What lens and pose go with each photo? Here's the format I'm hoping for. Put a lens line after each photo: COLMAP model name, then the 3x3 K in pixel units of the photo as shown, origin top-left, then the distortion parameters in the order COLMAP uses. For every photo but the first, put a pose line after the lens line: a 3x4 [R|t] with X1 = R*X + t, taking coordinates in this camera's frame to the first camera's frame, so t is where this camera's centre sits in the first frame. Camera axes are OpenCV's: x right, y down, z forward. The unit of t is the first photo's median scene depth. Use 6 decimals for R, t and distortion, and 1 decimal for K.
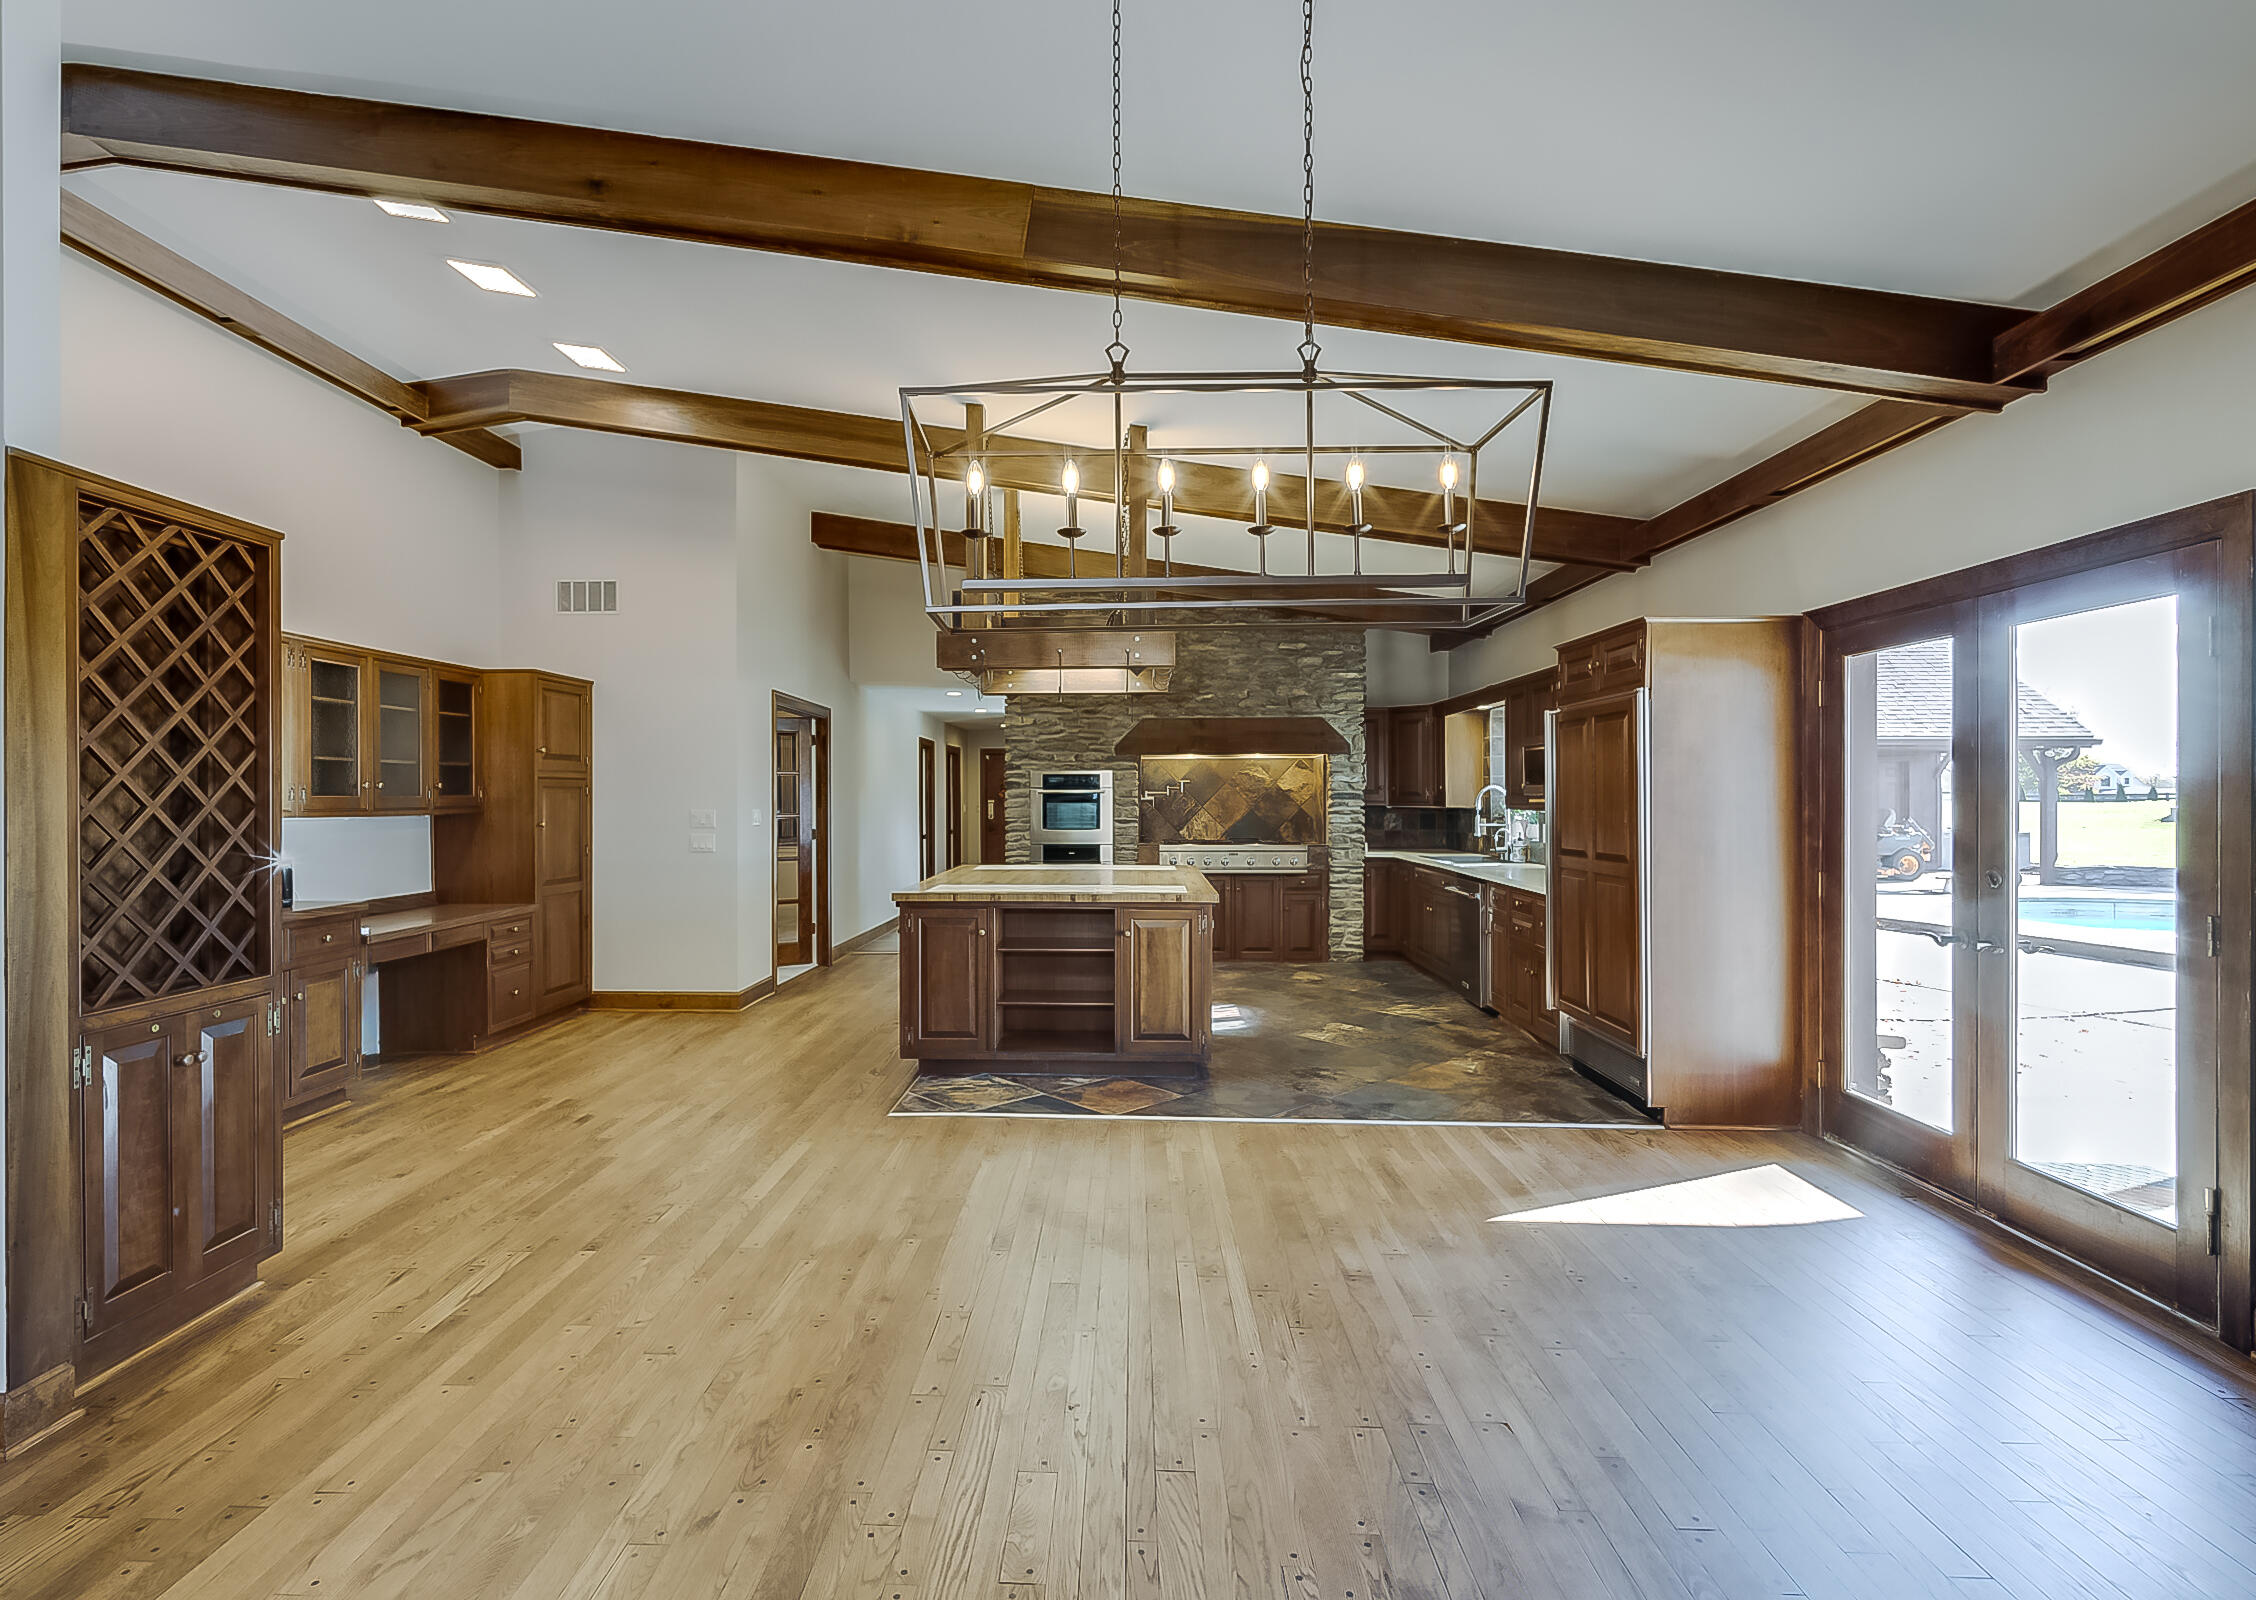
lens RADIAL K [[1035.2, 0, 1085.5], [0, 1035.2, 795.9], [0, 0, 1]] dist [0.001758, 0.000201]
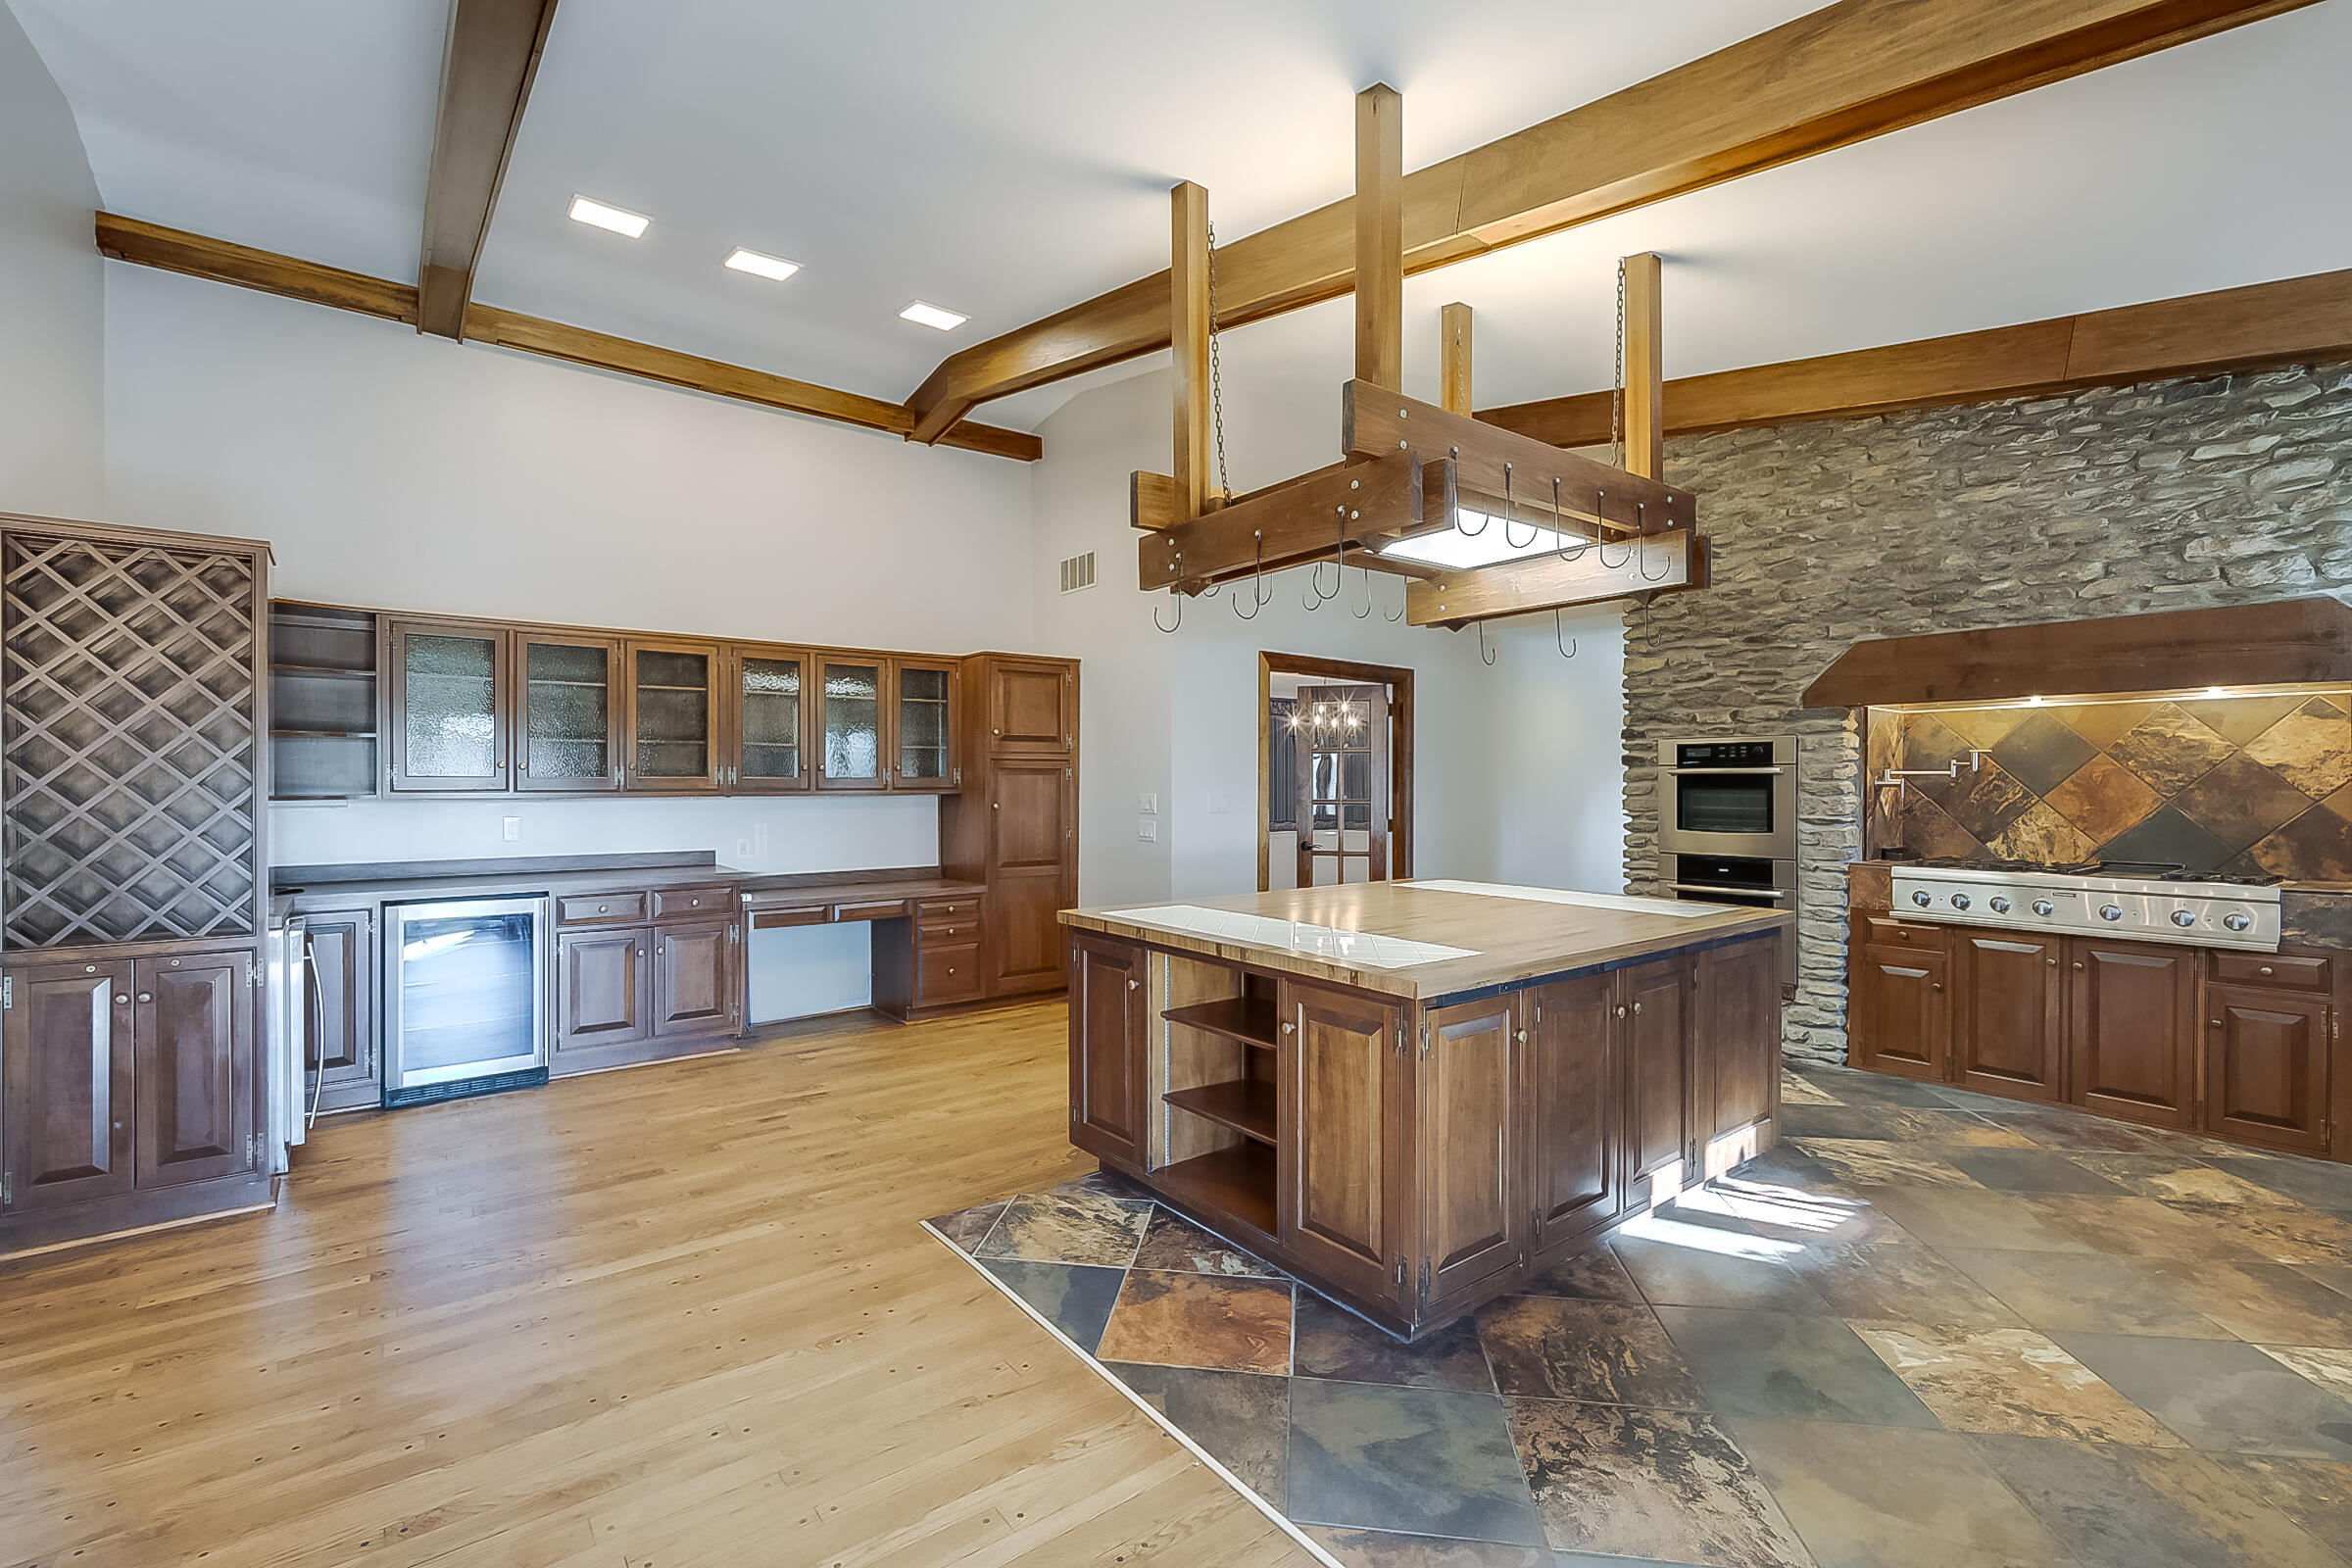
lens RADIAL K [[1016.7, 0, 1169.3], [0, 1016.7, 784.4], [0, 0, 1]] dist [-0.001966, 0.000230]
pose [[0.647051, 0.003905, -0.762437, 0.338540], [-0.001262, 0.999991, 0.004051, 0.002281], [0.762446, -0.001659, 0.647050, 0.504266]]
